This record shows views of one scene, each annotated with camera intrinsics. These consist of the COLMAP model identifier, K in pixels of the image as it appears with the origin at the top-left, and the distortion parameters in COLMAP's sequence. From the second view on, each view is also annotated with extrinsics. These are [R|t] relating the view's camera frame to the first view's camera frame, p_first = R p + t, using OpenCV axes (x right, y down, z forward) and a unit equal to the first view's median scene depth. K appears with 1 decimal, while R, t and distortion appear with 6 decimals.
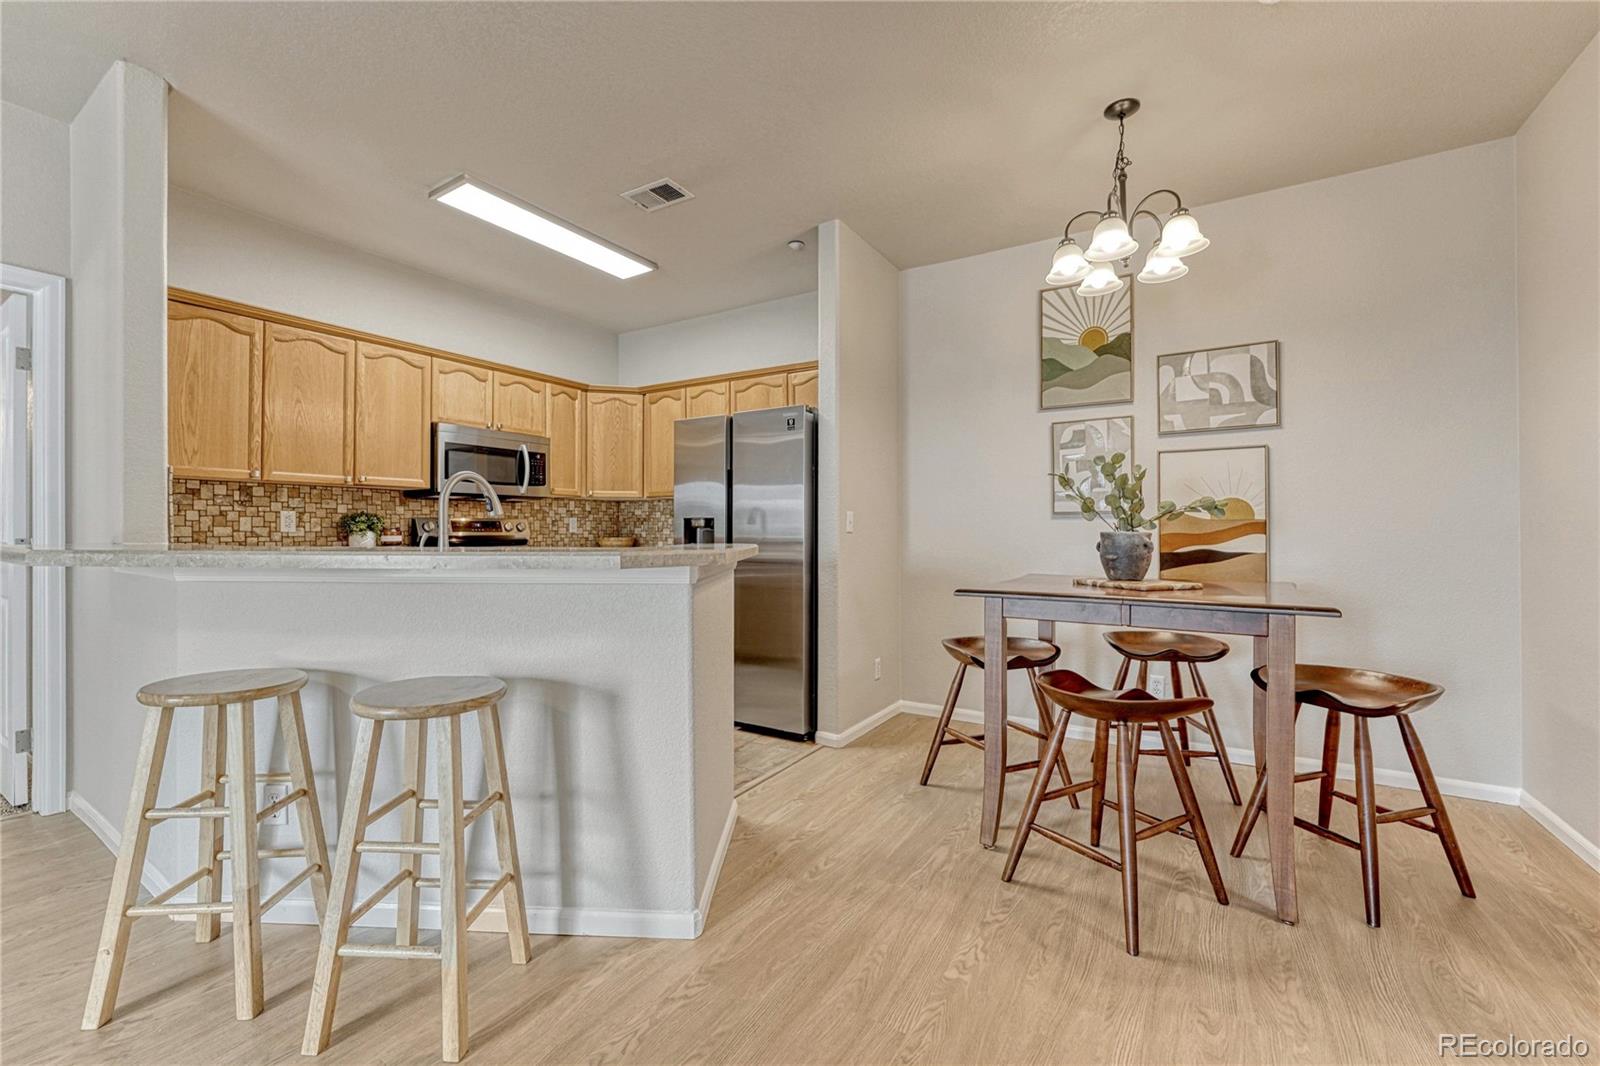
lens RADIAL K [[652.5, 0, 796.0], [0, 652.5, 528.5], [0, 0, 1]] dist [-0.004897, 0.001729]
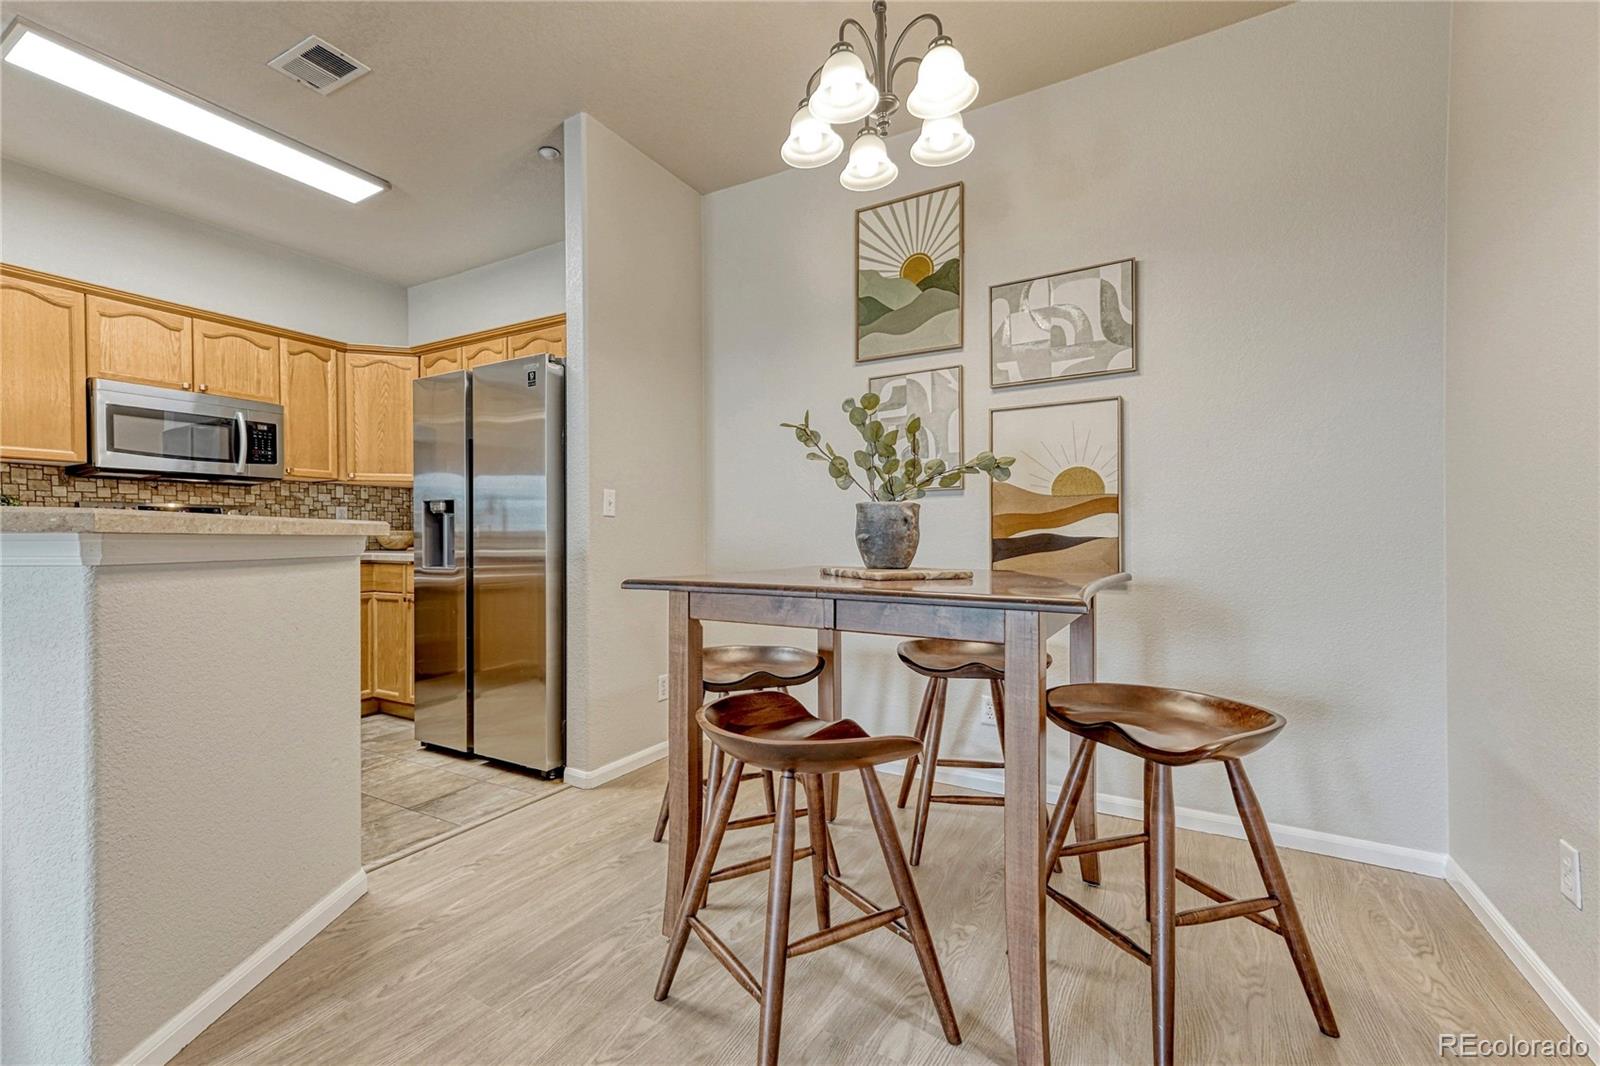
lens RADIAL K [[690.3, 0, 751.9], [0, 690.3, 539.9], [0, 0, 1]] dist [0.023254, 0.000095]
pose [[0.999994, -0.002774, 0.002163, 0.262655], [0.002758, 0.999968, 0.007460, 0.030381], [-0.002184, -0.007454, 0.999970, 0.165008]]
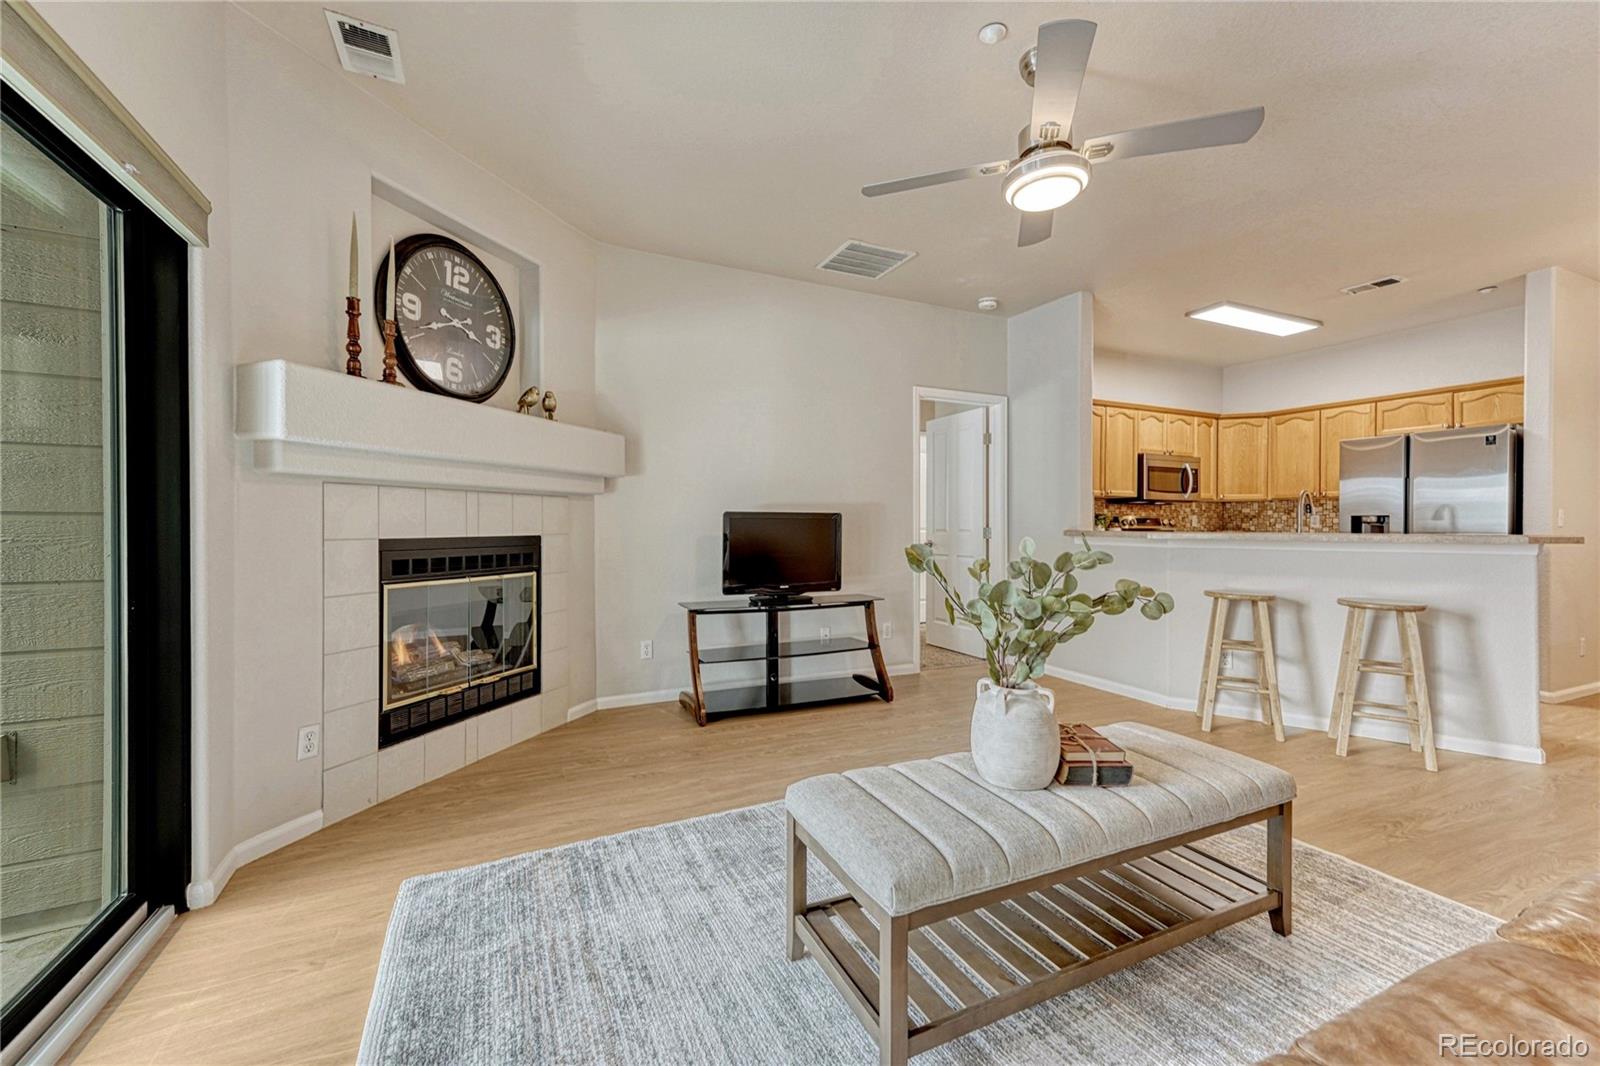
lens RADIAL K [[652.5, 0, 768.0], [0, 652.5, 529.9], [0, 0, 1]] dist [-0.004897, 0.001729]
pose [[0.830675, 0.006450, -0.556721, -0.475031], [-0.002130, 0.999962, 0.008406, 0.004852], [0.556754, -0.005797, 0.830657, -0.819435]]
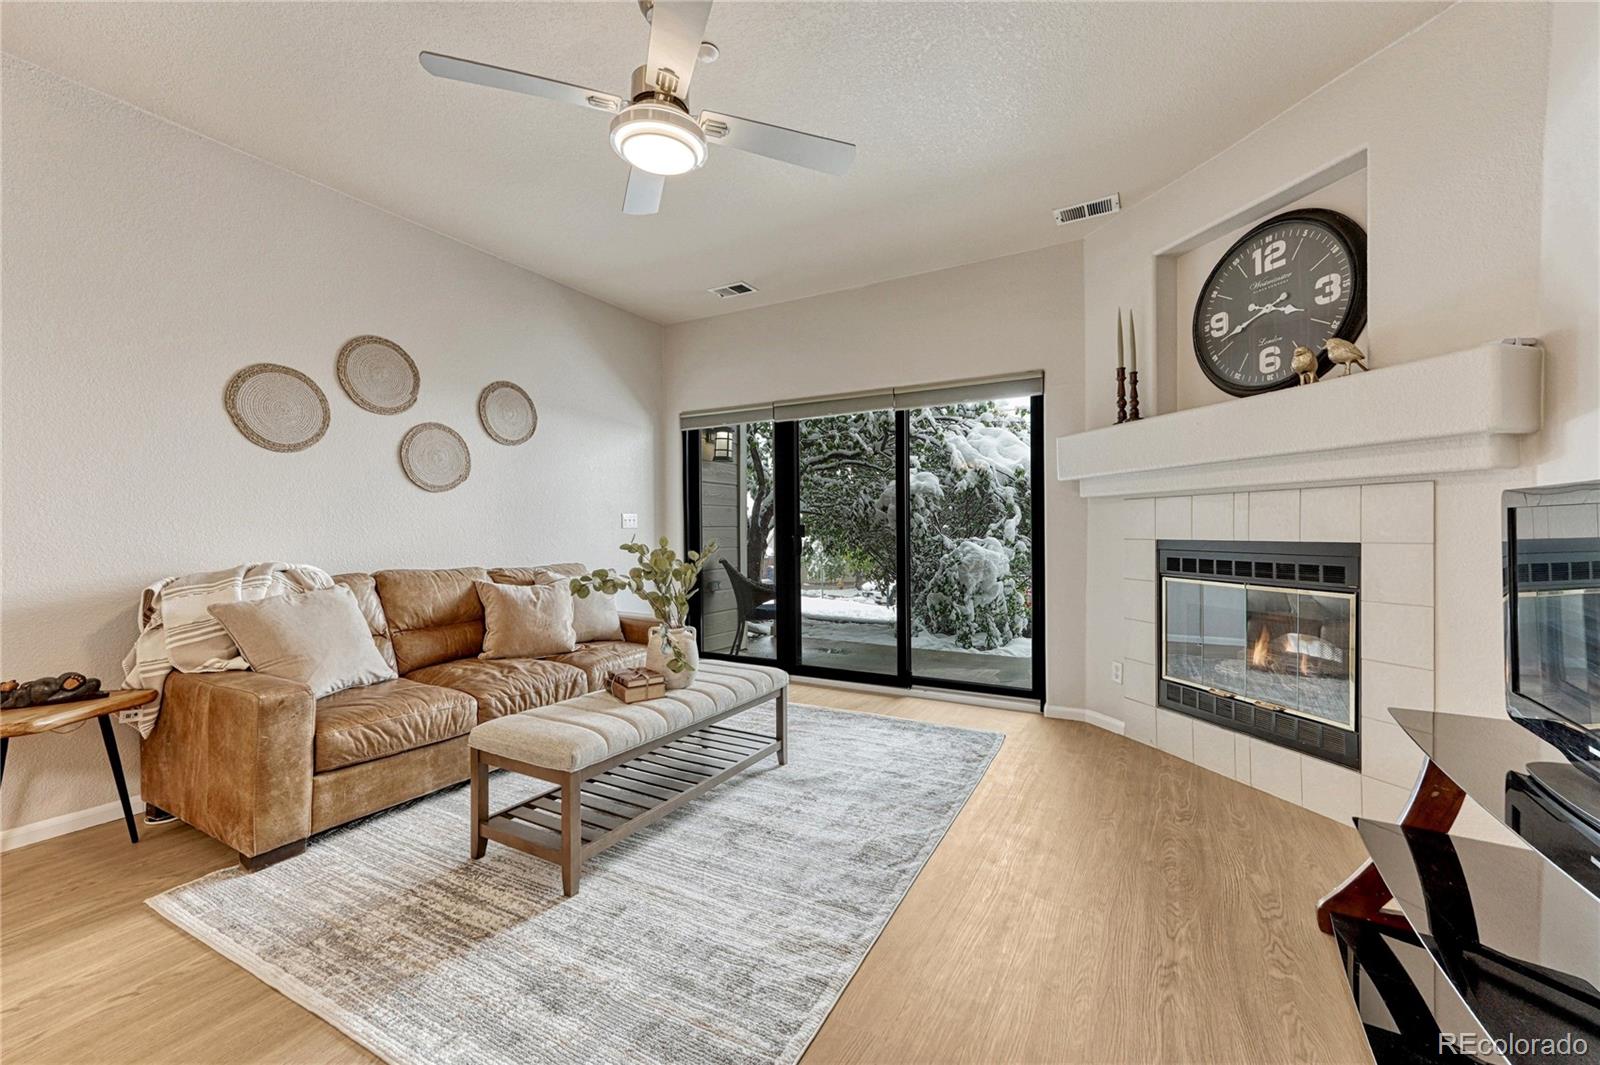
lens RADIAL K [[640.8, 0, 793.0], [0, 640.8, 531.3], [0, 0, 1]] dist [0.012240, 0.002208]
pose [[-0.999318, 0.005987, -0.036447, -0.704505], [0.005955, 0.999982, 0.000991, 0.005845], [0.036453, 0.000774, -0.999335, 0.502755]]
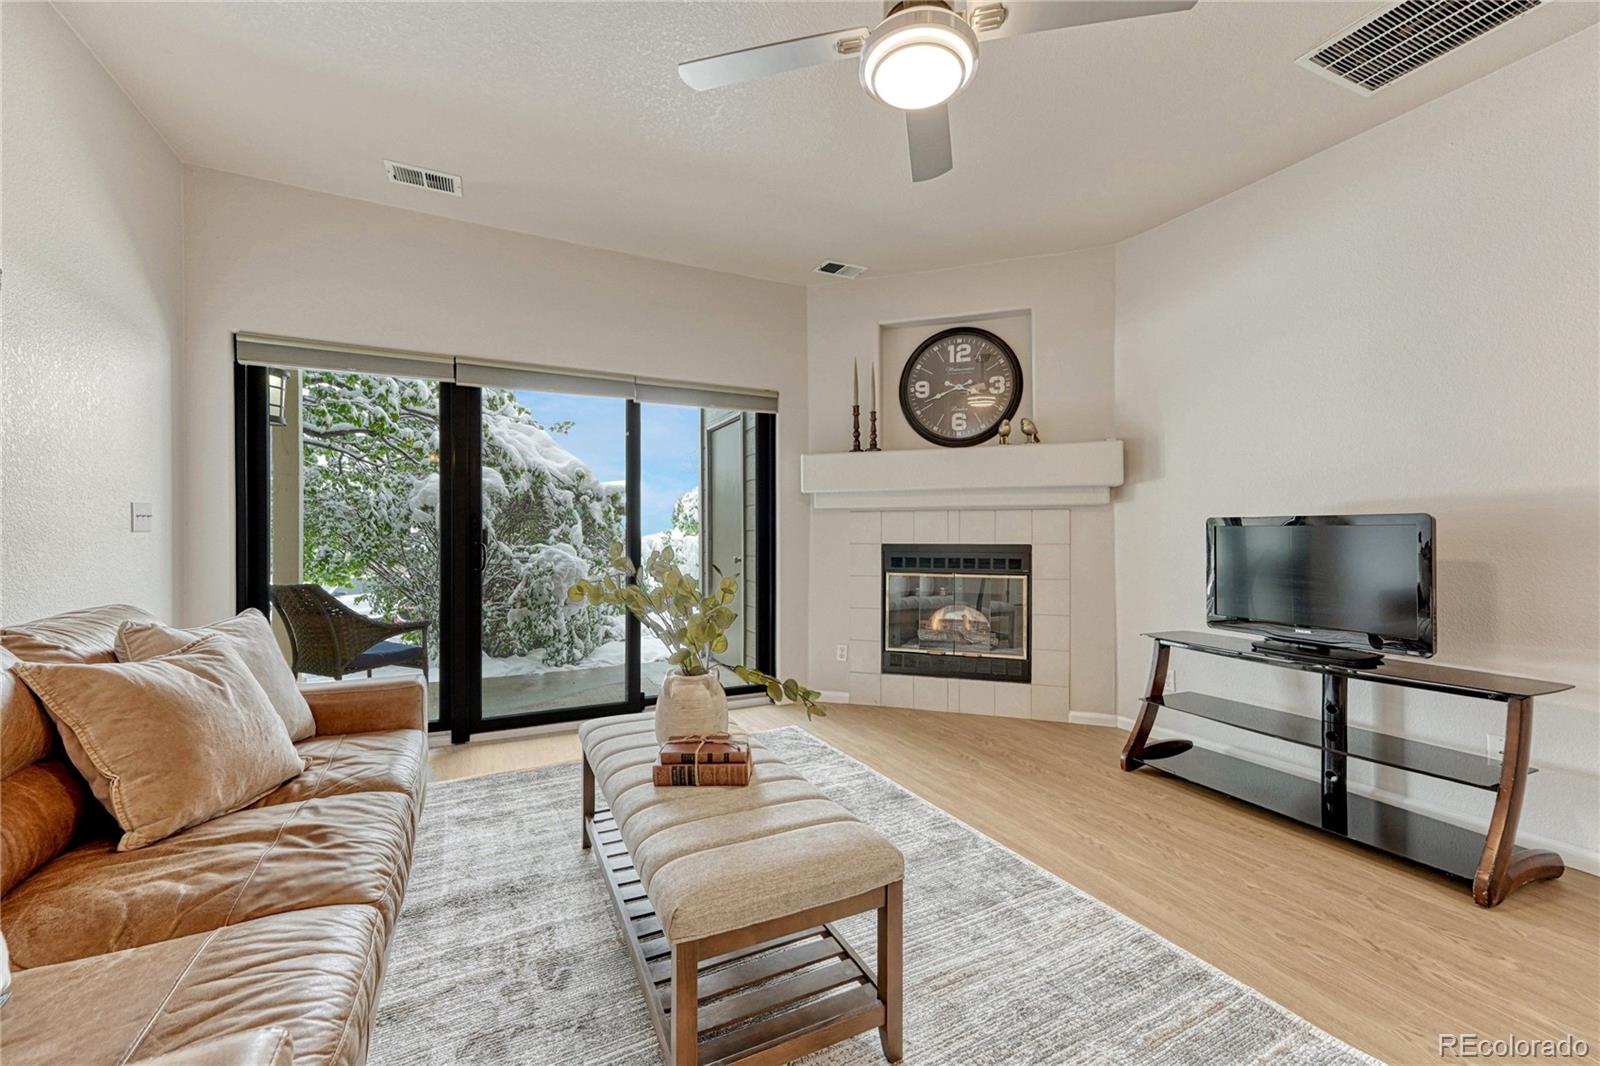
lens RADIAL K [[652.5, 0, 796.4], [0, 652.5, 522.1], [0, 0, 1]] dist [-0.004897, 0.001729]
pose [[-0.535005, -0.014317, -0.844727, -0.138842], [0.001813, 0.999835, -0.018094, 0.002669], [0.844847, -0.011212, -0.534891, 0.094559]]
